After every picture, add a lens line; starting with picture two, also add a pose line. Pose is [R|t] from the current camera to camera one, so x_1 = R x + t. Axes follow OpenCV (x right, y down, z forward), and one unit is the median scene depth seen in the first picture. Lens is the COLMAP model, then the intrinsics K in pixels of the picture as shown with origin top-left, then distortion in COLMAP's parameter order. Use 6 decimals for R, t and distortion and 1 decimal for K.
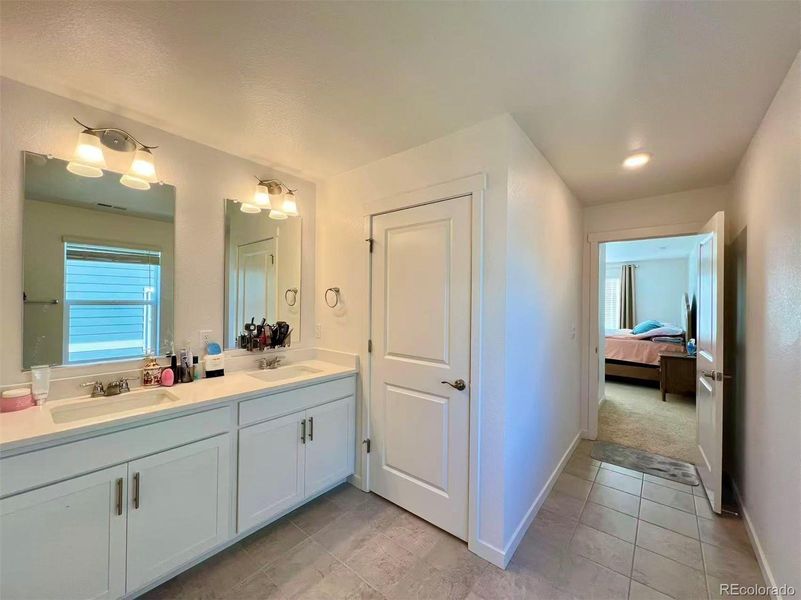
lens RADIAL K [[322.0, 0, 403.1], [0, 322.0, 298.9], [0, 0, 1]] dist [0.000503, -0.000100]
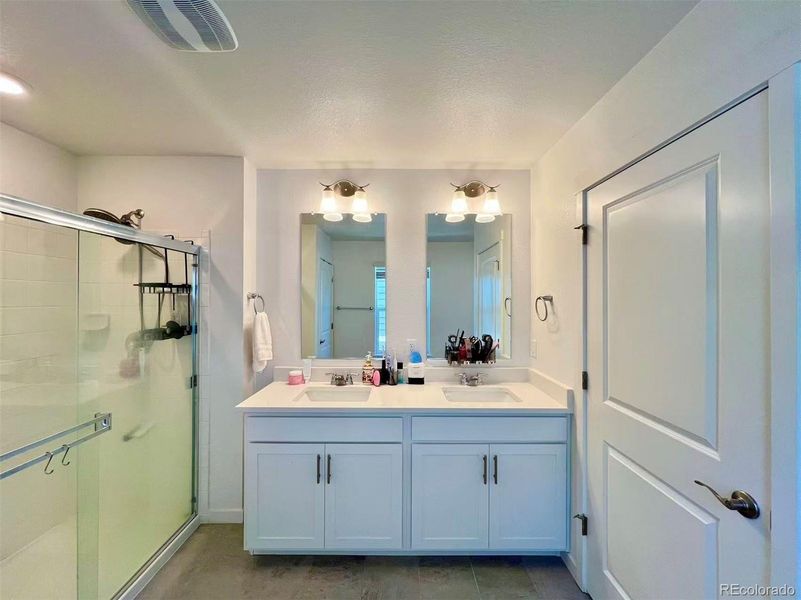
lens RADIAL K [[322.0, 0, 398.9], [0, 322.0, 299.6], [0, 0, 1]] dist [0.000503, -0.000100]
pose [[0.631280, -0.012146, -0.775460, 0.188243], [0.008674, 0.999925, -0.008601, -0.024916], [0.775507, -0.001297, 0.631338, 0.264274]]
